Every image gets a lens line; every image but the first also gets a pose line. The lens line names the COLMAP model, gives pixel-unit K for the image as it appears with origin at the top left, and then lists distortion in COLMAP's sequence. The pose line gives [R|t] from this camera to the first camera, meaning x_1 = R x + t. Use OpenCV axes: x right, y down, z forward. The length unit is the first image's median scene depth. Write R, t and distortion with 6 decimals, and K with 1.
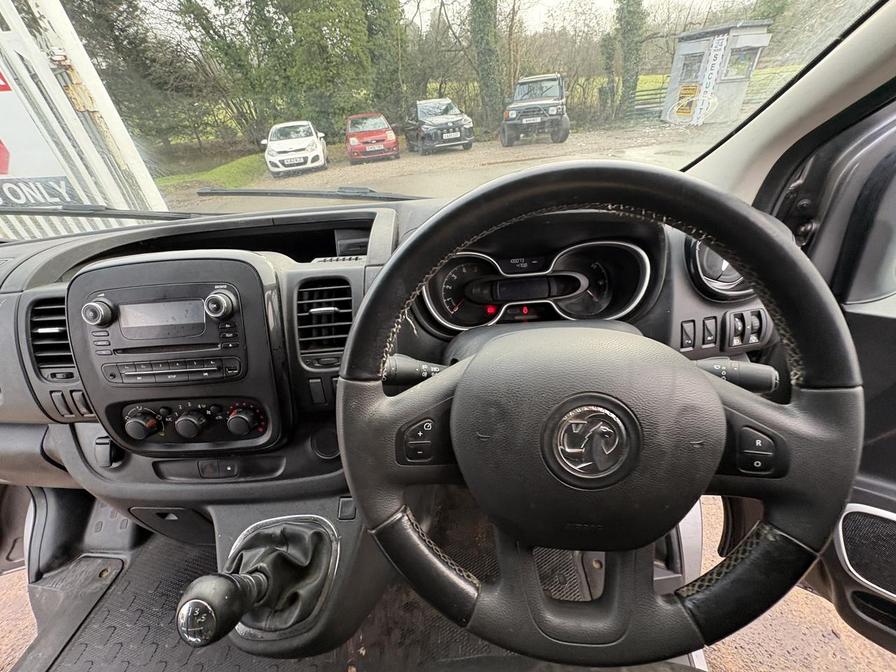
lens RADIAL K [[353.5, 0, 448.3], [0, 353.5, 337.6], [0, 0, 1]] dist [-0.003302, 0.000199]
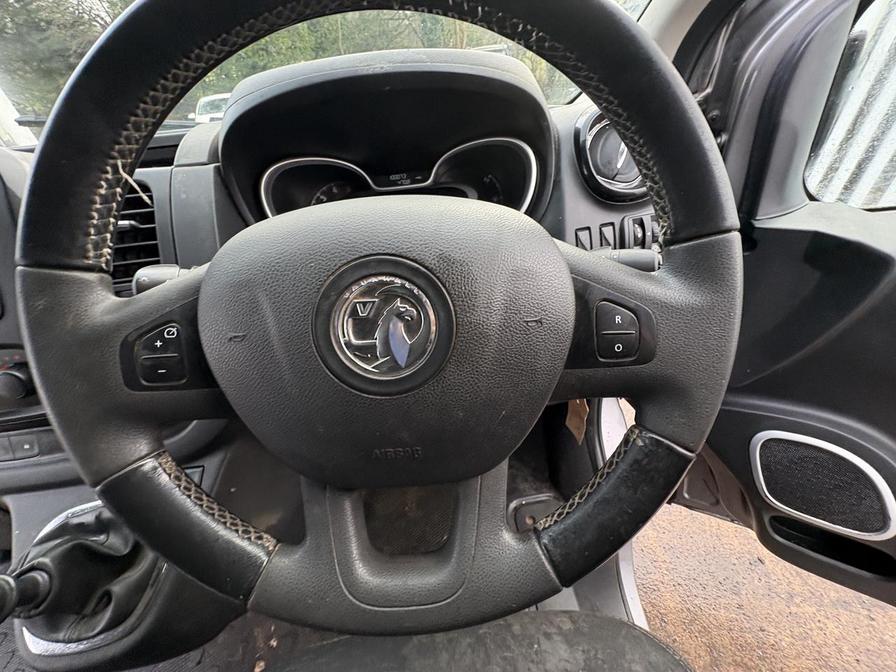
lens RADIAL K [[353.5, 0, 448.3], [0, 353.5, 337.6], [0, 0, 1]] dist [-0.003302, 0.000199]
pose [[0.993345, -0.063412, 0.096148, 0.282401], [0.058940, 0.997075, 0.048658, 0.177411], [-0.098953, -0.042667, 0.994177, 0.179735]]
